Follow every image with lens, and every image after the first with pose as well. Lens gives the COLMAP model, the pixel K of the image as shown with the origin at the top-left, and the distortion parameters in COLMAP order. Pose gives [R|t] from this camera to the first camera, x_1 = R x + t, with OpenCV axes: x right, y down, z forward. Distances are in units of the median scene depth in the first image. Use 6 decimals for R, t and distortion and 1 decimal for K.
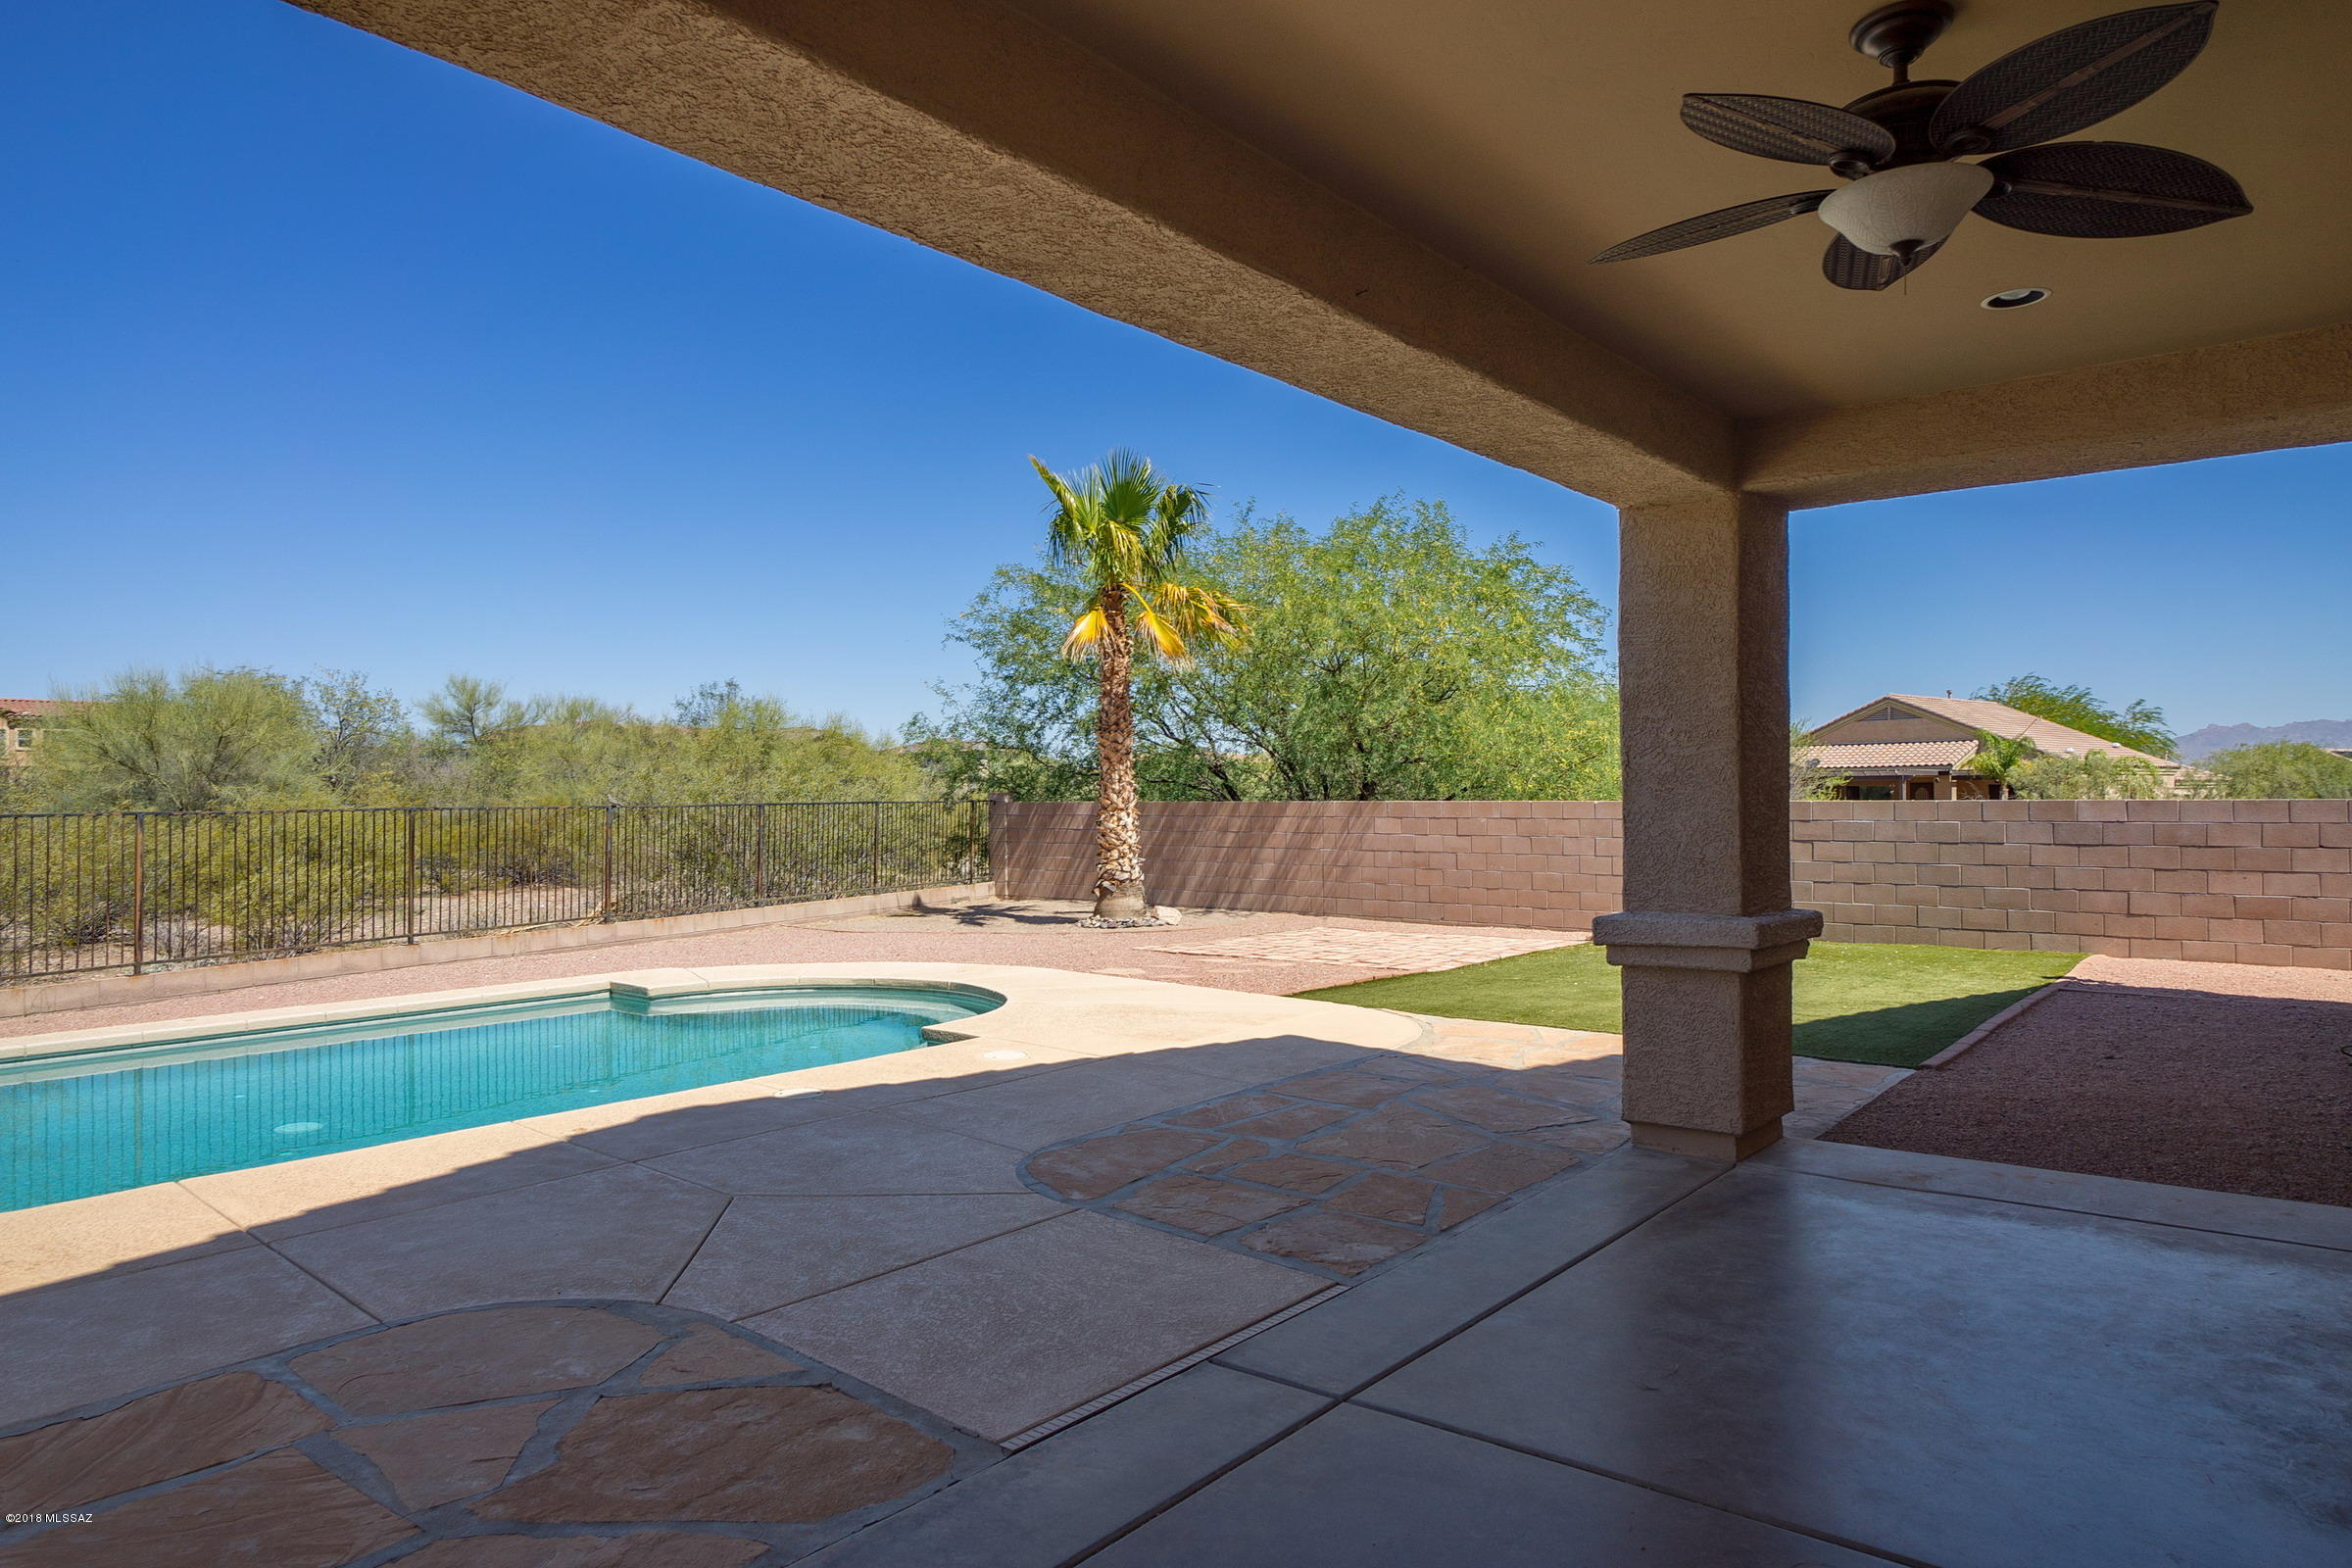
lens RADIAL K [[1451.7, 0, 1180.3], [0, 1451.7, 785.7], [0, 0, 1]] dist [-0.009745, -0.001622]
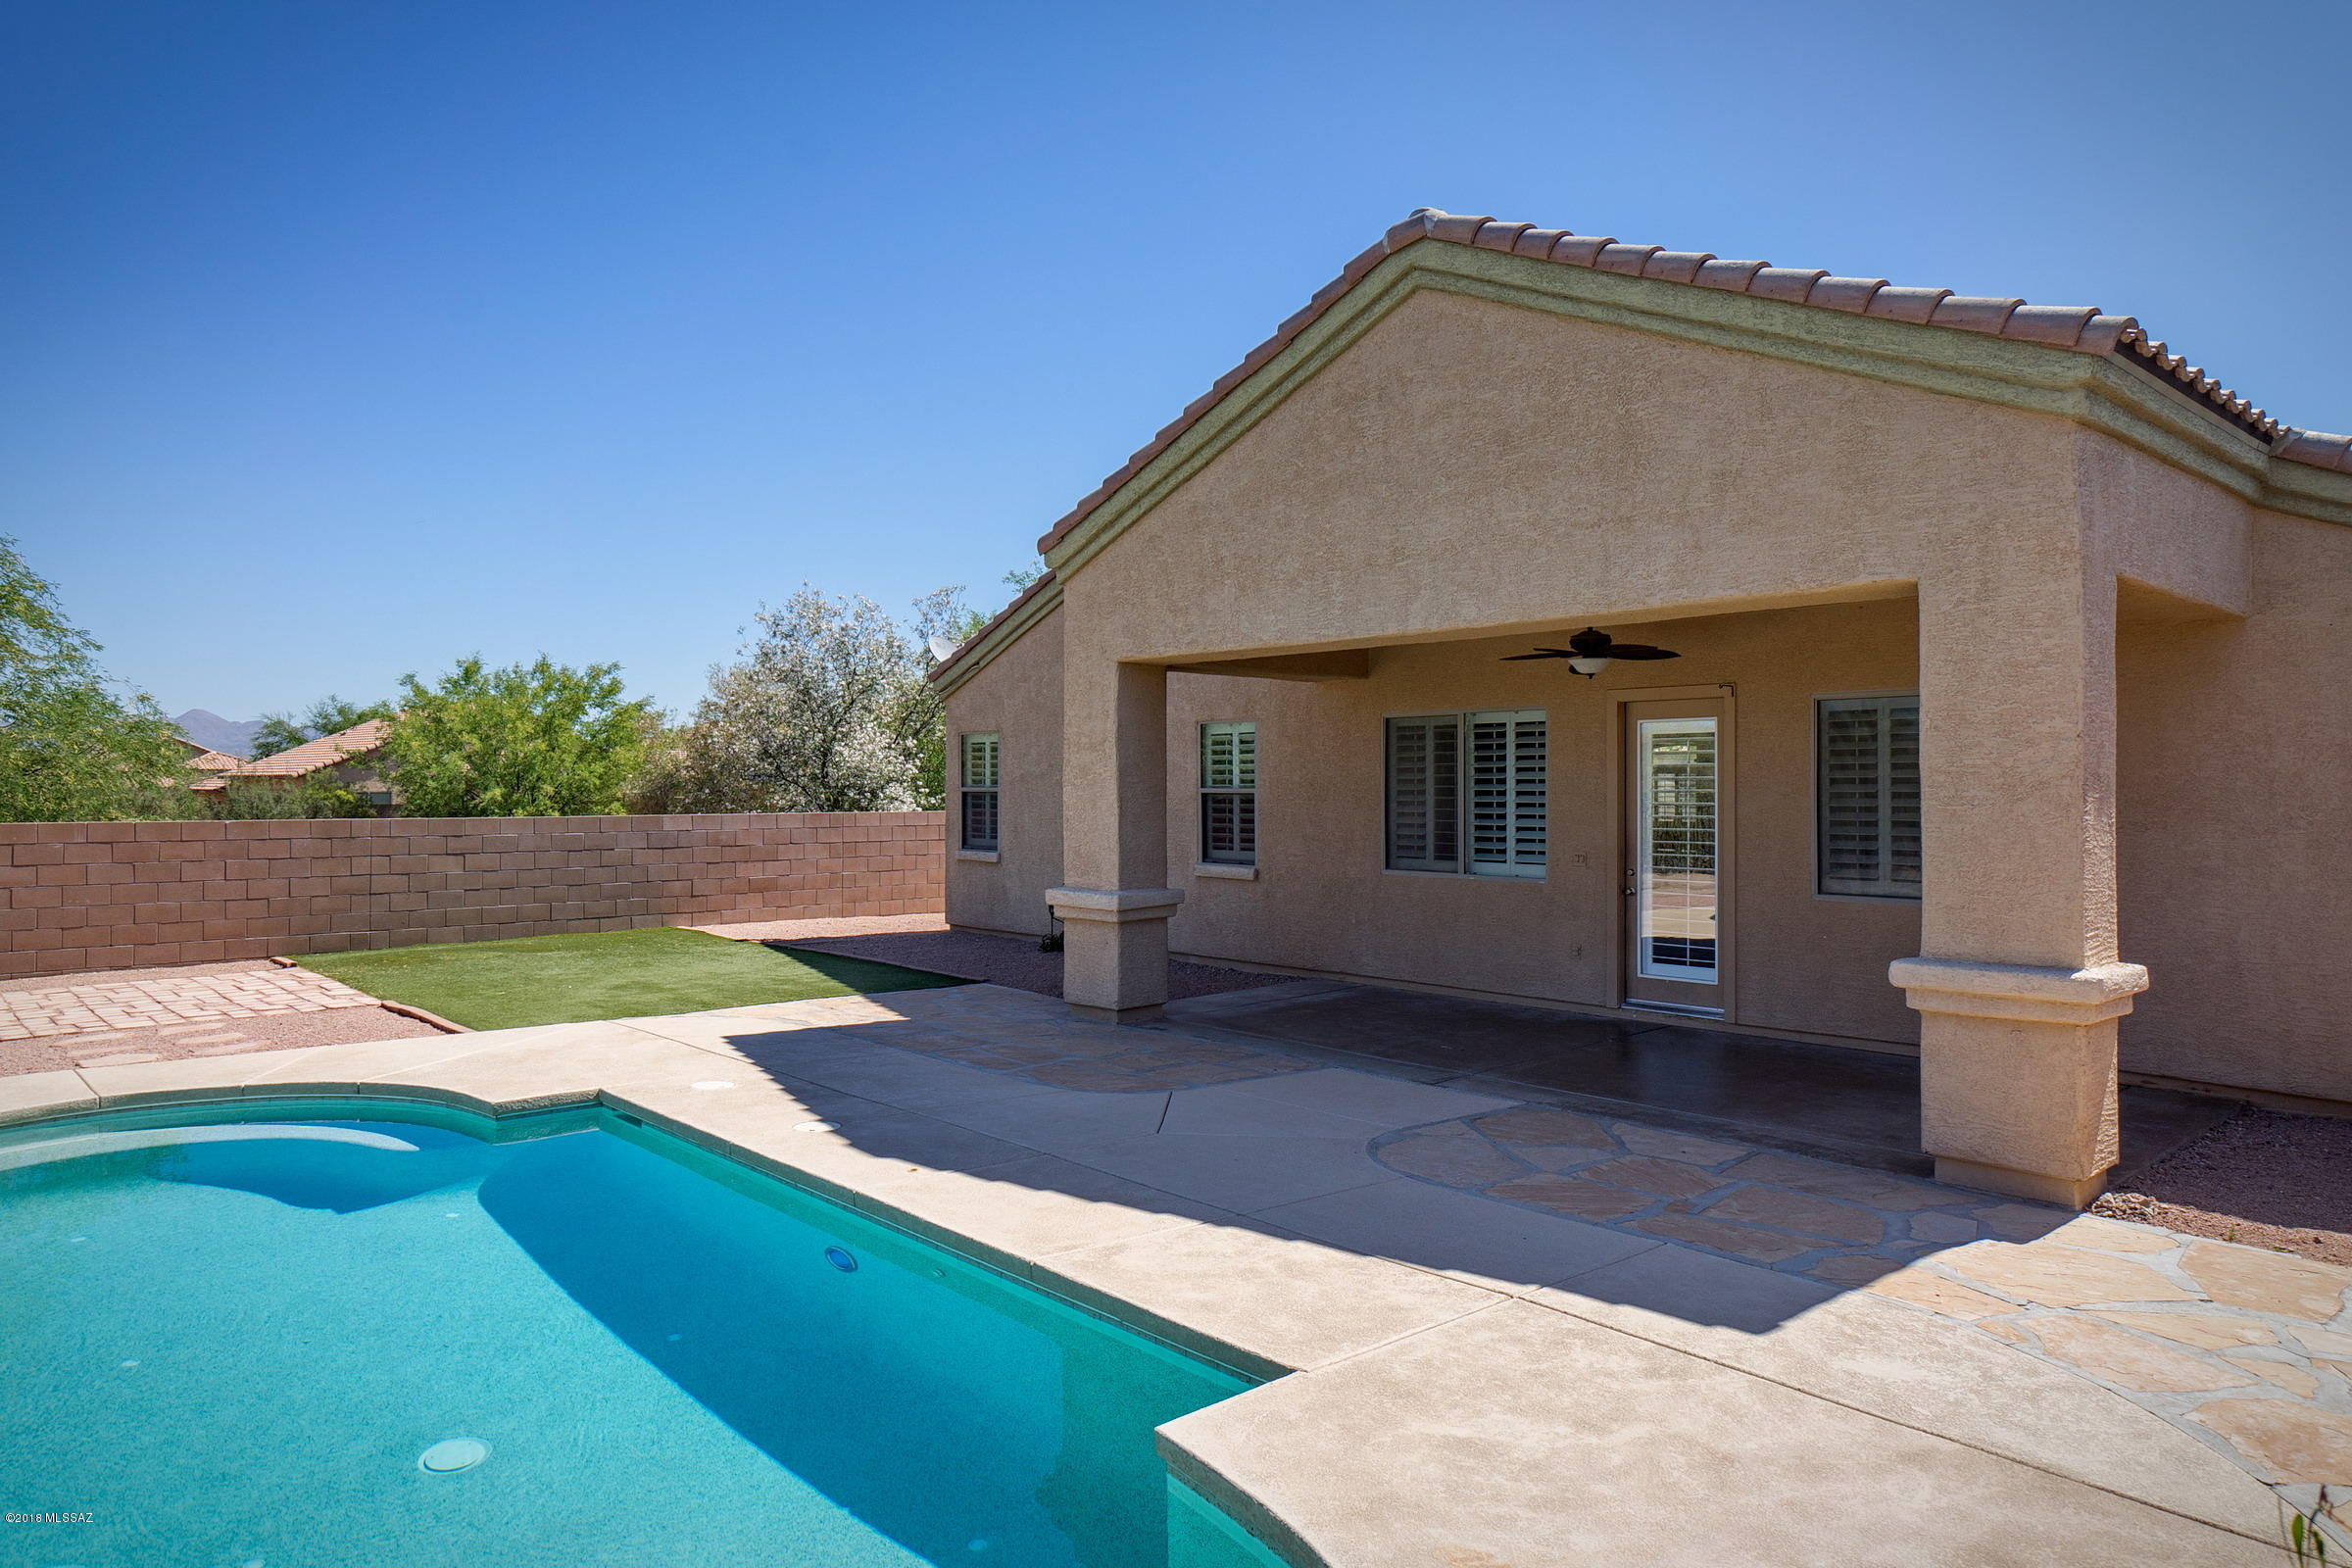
lens RADIAL K [[1451.7, 0, 1179.7], [0, 1451.7, 786.8], [0, 0, 1]] dist [-0.009745, -0.001622]
pose [[0.191374, 0.003348, 0.981511, -0.632059], [-0.004595, 0.999986, -0.002515, -0.015120], [-0.981506, -0.004029, 0.191387, 0.273389]]
